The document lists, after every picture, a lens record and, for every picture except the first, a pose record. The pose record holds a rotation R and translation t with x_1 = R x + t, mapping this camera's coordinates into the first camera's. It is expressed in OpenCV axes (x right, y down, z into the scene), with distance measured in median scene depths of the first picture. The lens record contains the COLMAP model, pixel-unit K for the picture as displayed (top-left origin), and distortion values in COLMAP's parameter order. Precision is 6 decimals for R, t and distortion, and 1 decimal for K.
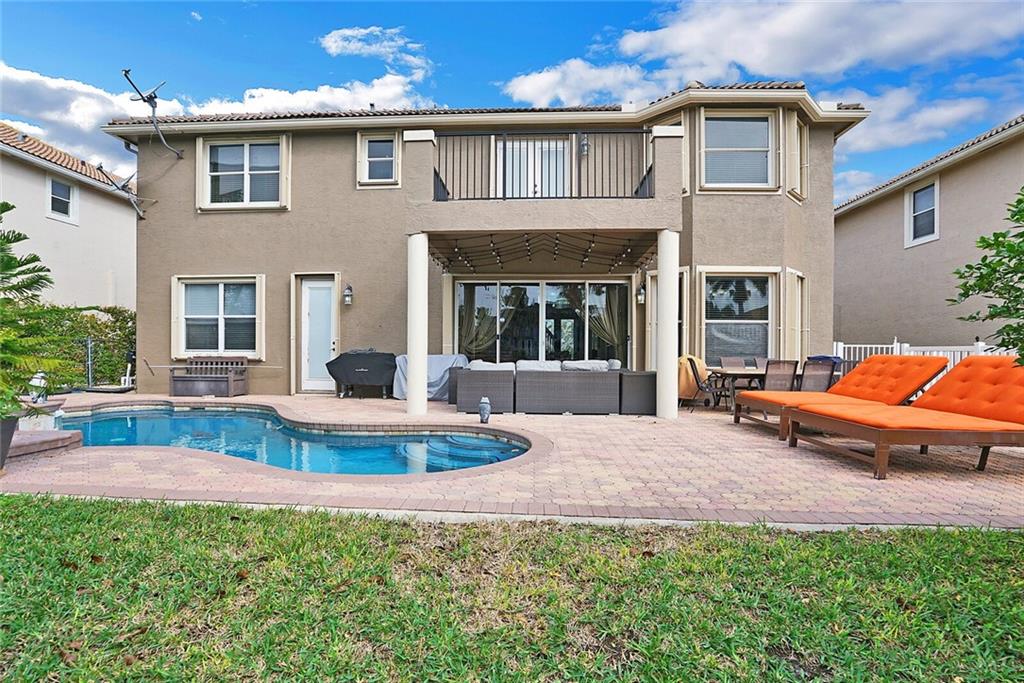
lens RADIAL K [[489.2, 0, 516.8], [0, 489.2, 357.6], [0, 0, 1]] dist [-0.062198, 0.023371]
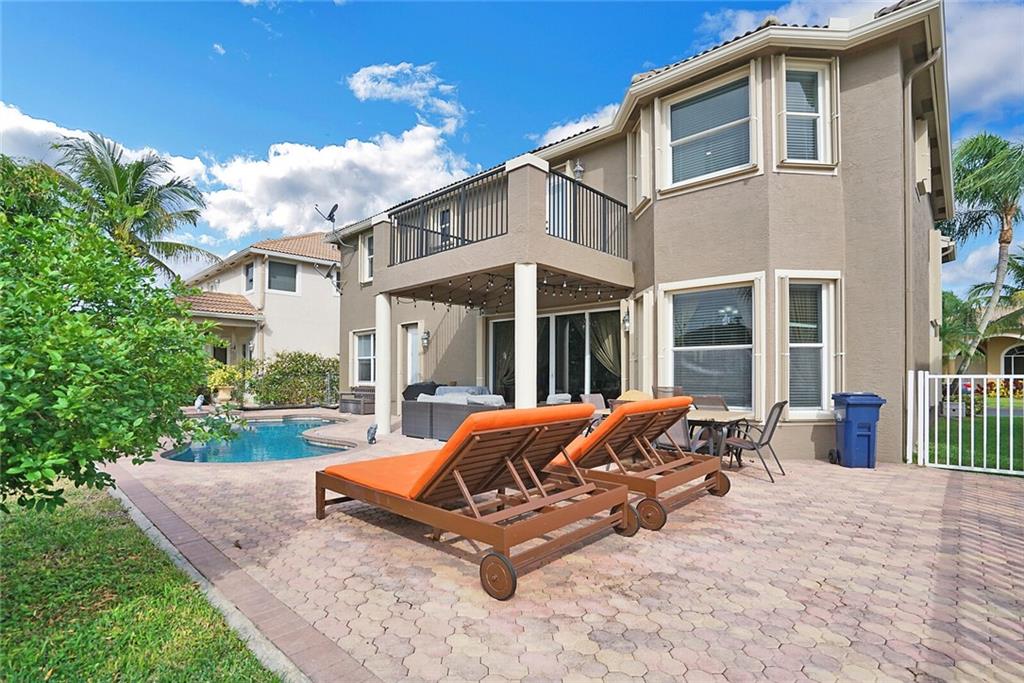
lens RADIAL K [[493.4, 0, 508.2], [0, 493.4, 373.5], [0, 0, 1]] dist [-0.057495, 0.022539]
pose [[0.764051, -0.008204, -0.645103, 0.637545], [-0.002614, 0.999872, -0.015811, -0.017485], [0.645150, 0.013767, 0.763932, 0.157382]]
